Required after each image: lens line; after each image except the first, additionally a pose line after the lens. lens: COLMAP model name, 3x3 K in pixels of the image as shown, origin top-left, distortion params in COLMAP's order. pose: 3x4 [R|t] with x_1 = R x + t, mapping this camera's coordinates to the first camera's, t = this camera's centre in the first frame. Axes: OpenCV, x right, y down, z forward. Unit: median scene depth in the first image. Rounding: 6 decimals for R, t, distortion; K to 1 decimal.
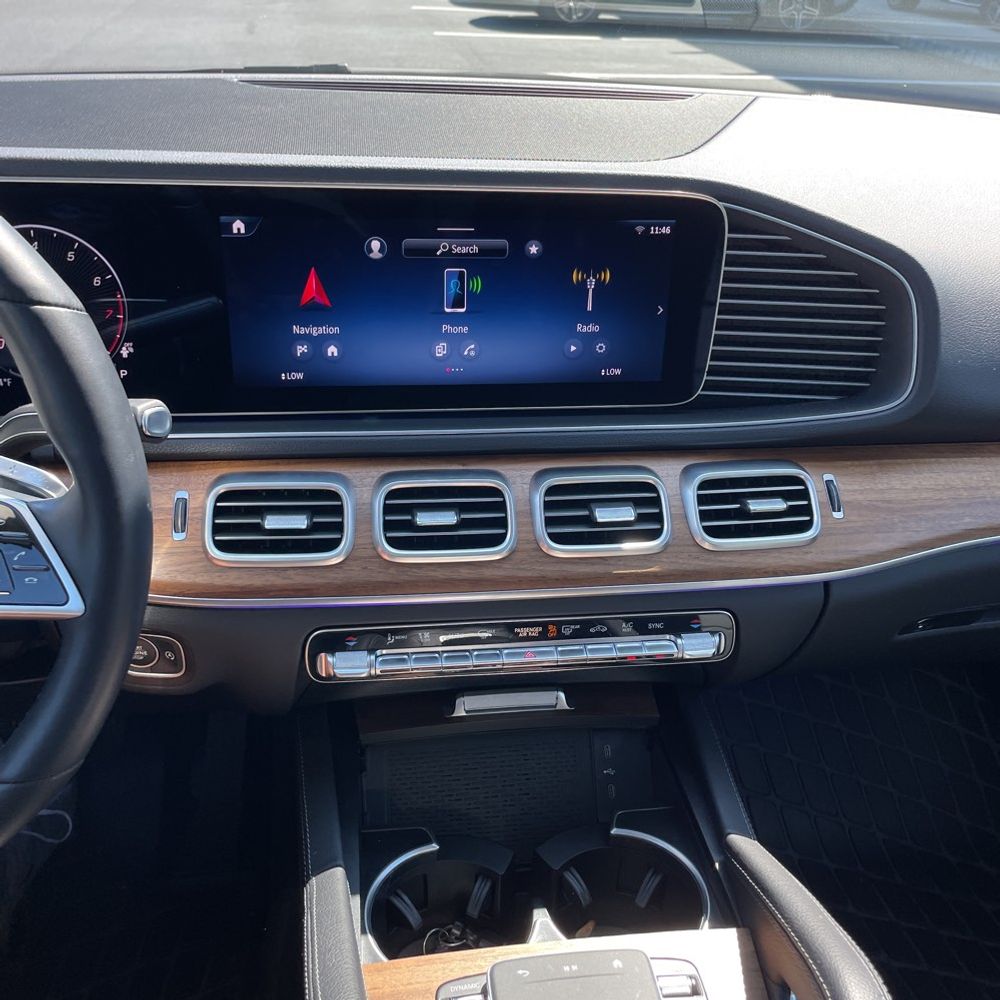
lens RADIAL K [[1018.5, 0, 500.1], [0, 1018.5, 499.9], [0, 0, 1]] dist [0.041248, 0.000000]
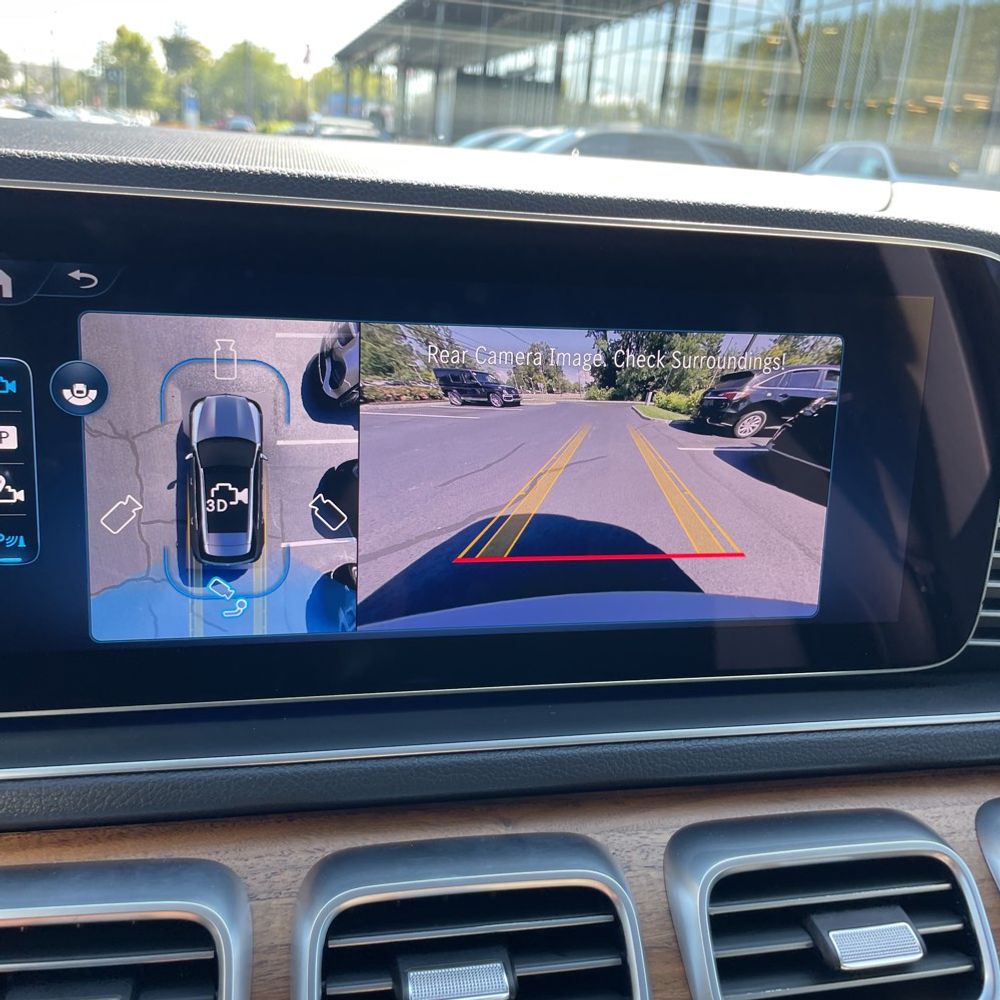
lens RADIAL K [[1018.5, 0, 502.8], [0, 1018.5, 500.8], [0, 0, 1]] dist [0.041248, 0.000000]
pose [[0.996940, -0.010941, 0.077400, -0.044988], [0.027211, 0.976802, -0.212408, -0.048842], [-0.073280, 0.213864, 0.974111, 0.347511]]
